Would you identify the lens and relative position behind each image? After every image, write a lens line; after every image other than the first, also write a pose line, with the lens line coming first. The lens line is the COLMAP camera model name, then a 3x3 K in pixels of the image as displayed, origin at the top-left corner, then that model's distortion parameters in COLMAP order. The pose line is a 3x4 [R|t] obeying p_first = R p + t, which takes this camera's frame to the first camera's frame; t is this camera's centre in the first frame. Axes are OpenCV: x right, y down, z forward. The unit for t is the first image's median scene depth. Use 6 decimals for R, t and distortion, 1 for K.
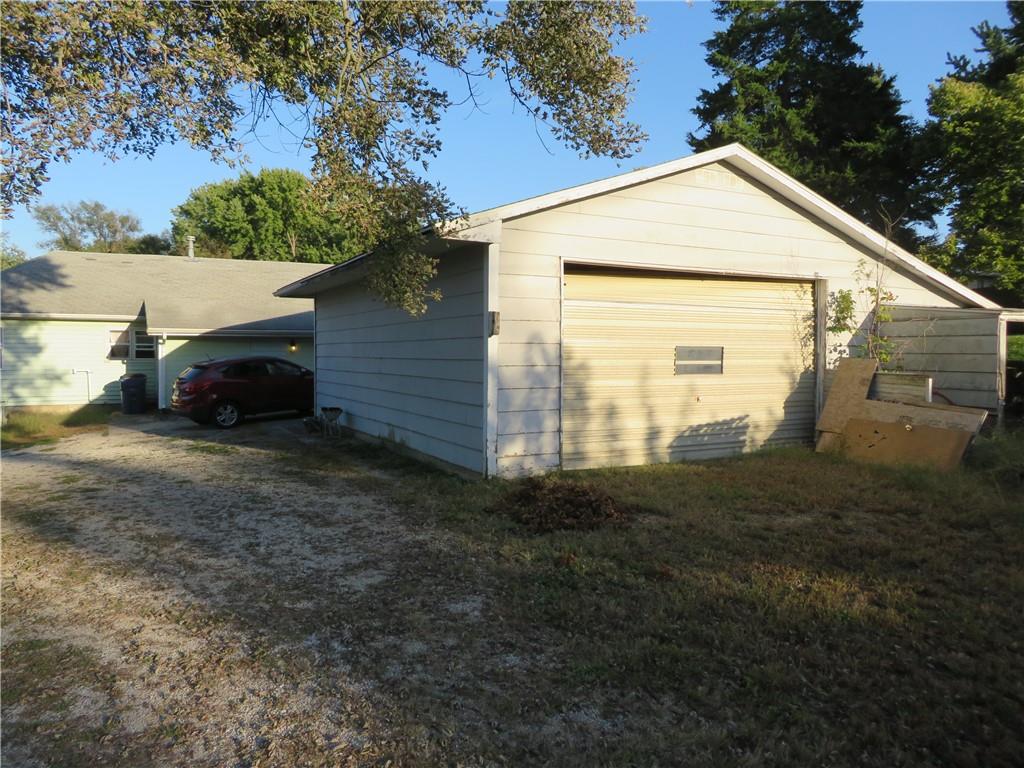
lens RADIAL K [[723.6, 0, 513.8], [0, 723.6, 380.8], [0, 0, 1]] dist [-0.009393, -0.000775]
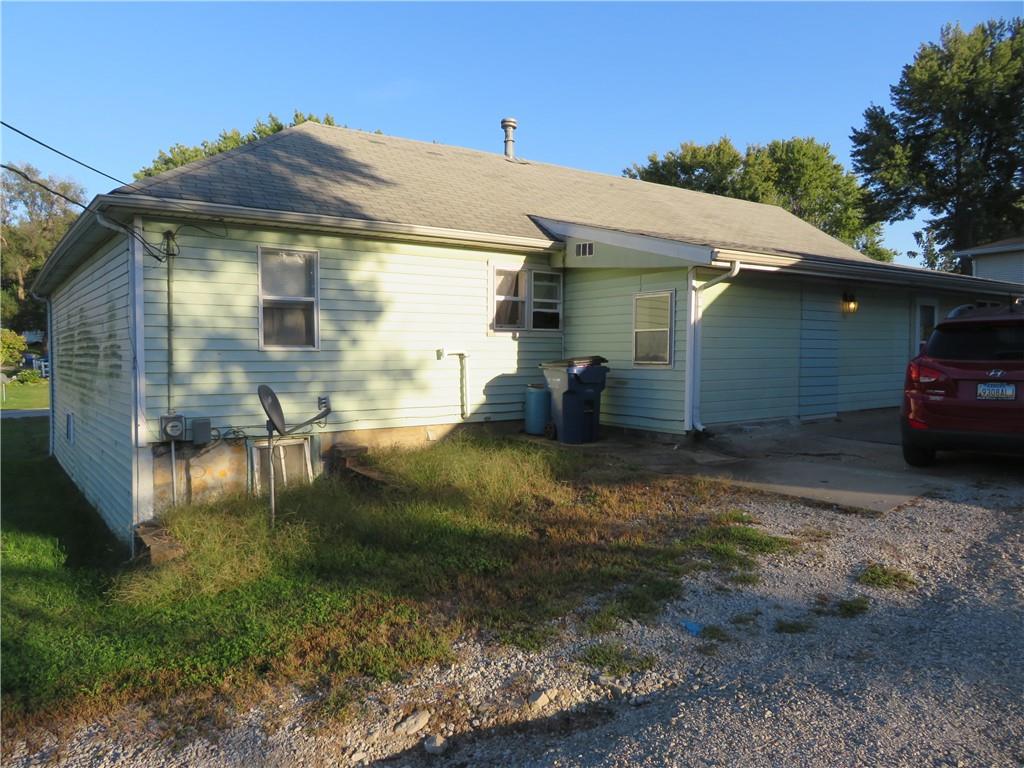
lens RADIAL K [[723.6, 0, 513.8], [0, 723.6, 380.8], [0, 0, 1]] dist [-0.009393, -0.000775]
pose [[0.990368, -0.033860, 0.134257, -0.613984], [0.032451, 0.999393, 0.012676, -0.001593], [-0.134605, -0.008197, 0.990865, 0.514481]]
